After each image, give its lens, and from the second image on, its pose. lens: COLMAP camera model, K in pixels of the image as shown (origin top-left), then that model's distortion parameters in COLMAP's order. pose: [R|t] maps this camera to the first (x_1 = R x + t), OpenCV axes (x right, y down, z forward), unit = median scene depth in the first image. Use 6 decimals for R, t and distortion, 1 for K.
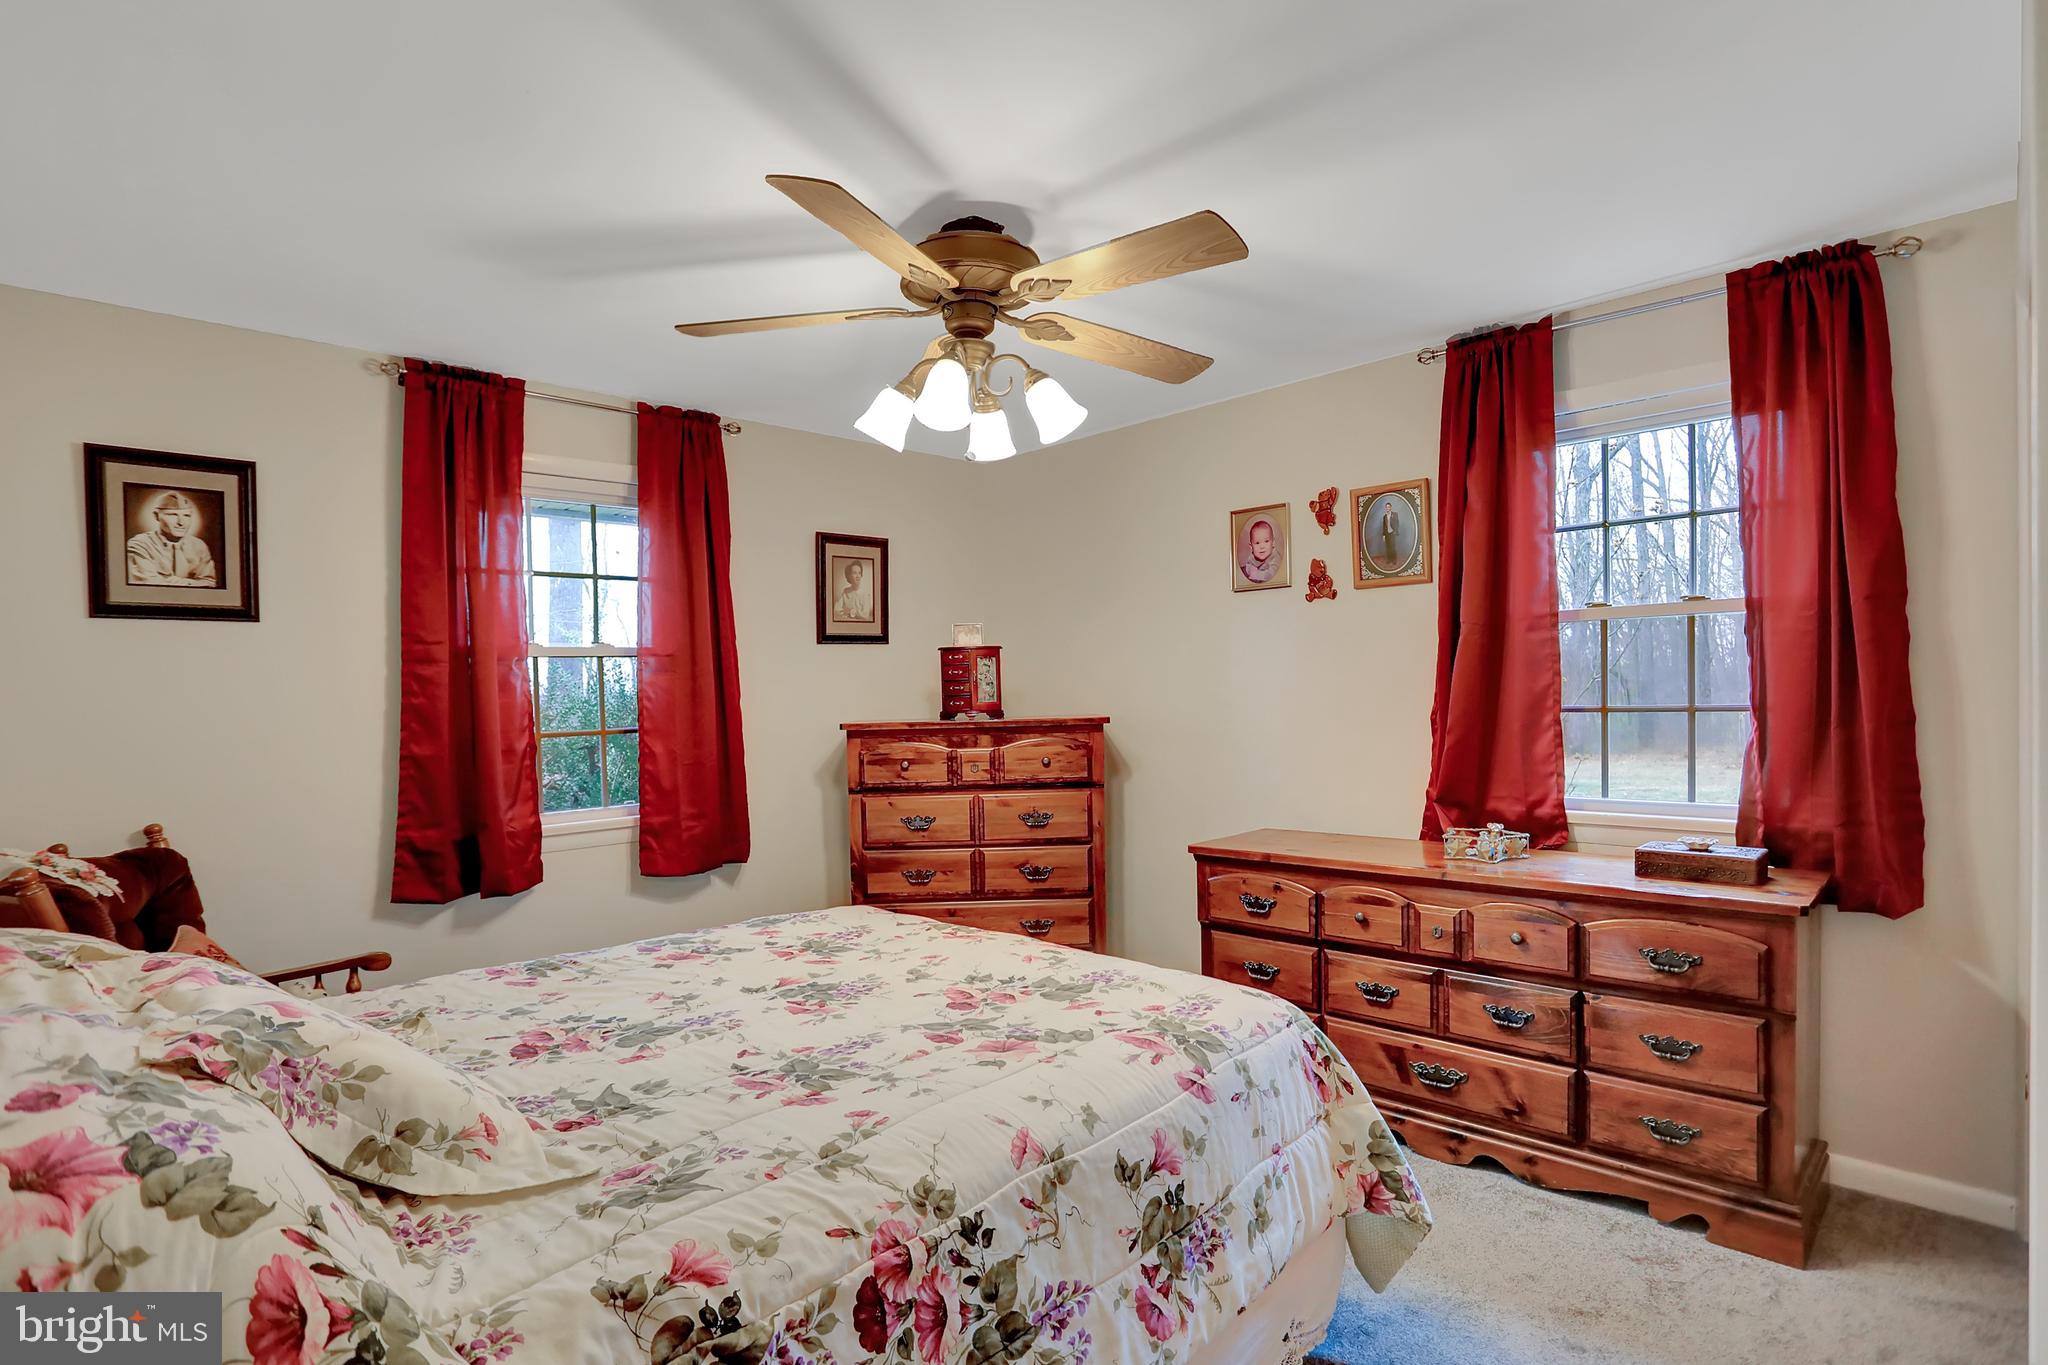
lens RADIAL K [[975.8, 0, 1021.1], [0, 975.8, 691.8], [0, 0, 1]] dist [-0.041825, 0.002576]
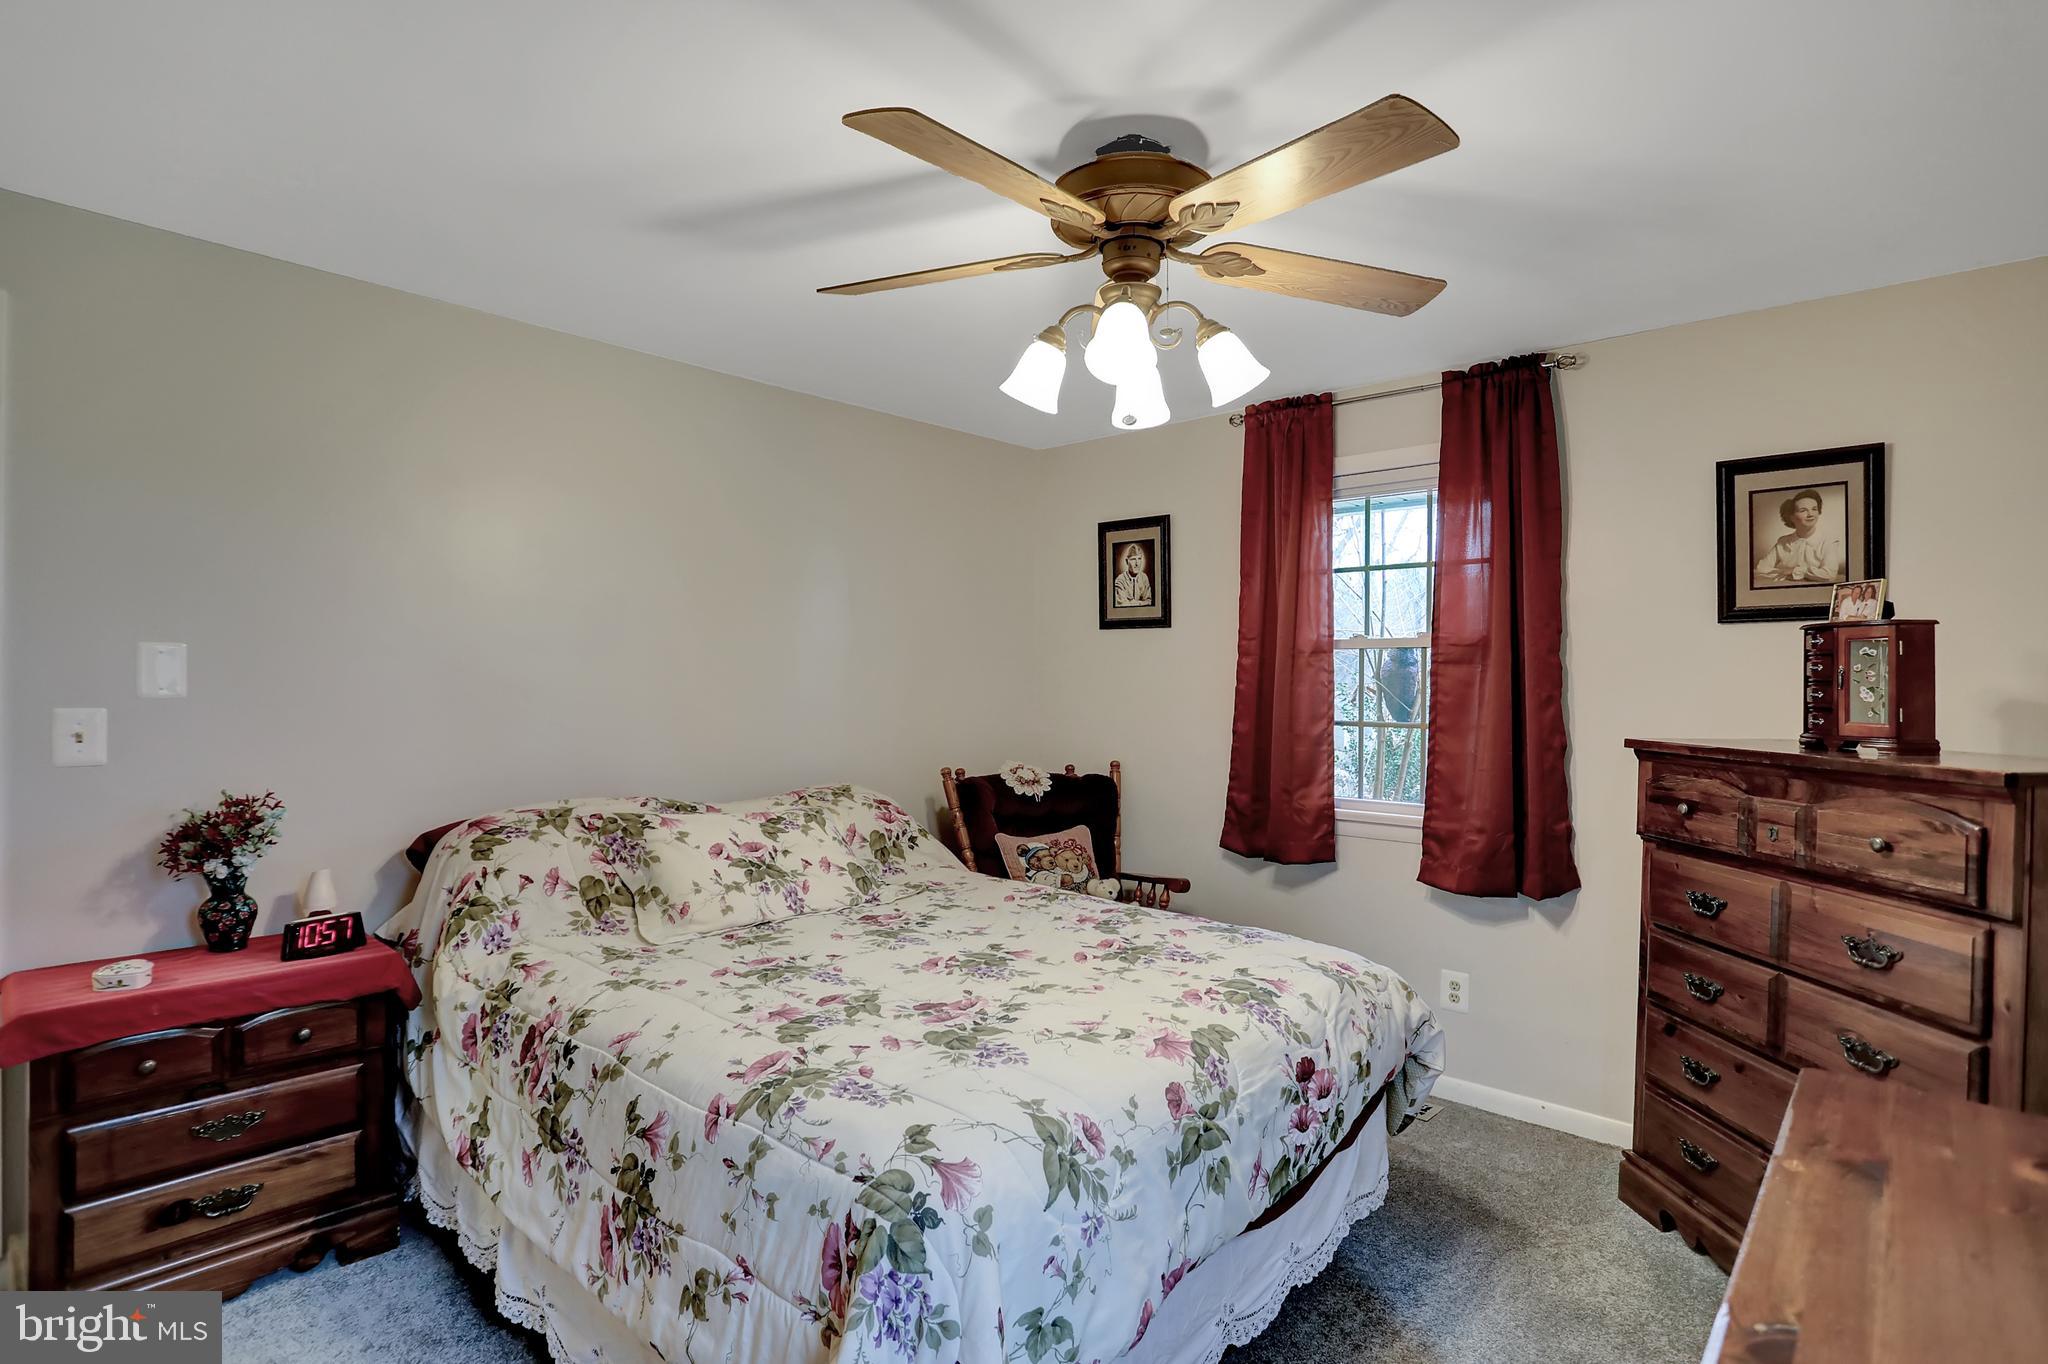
lens RADIAL K [[975.8, 0, 1023.8], [0, 975.8, 664.5], [0, 0, 1]] dist [-0.041825, 0.002576]
pose [[0.082304, 0.008735, -0.996569, 0.571614], [-0.015005, 0.999859, 0.007525, -0.024179], [0.996494, 0.014334, 0.082424, 0.608875]]
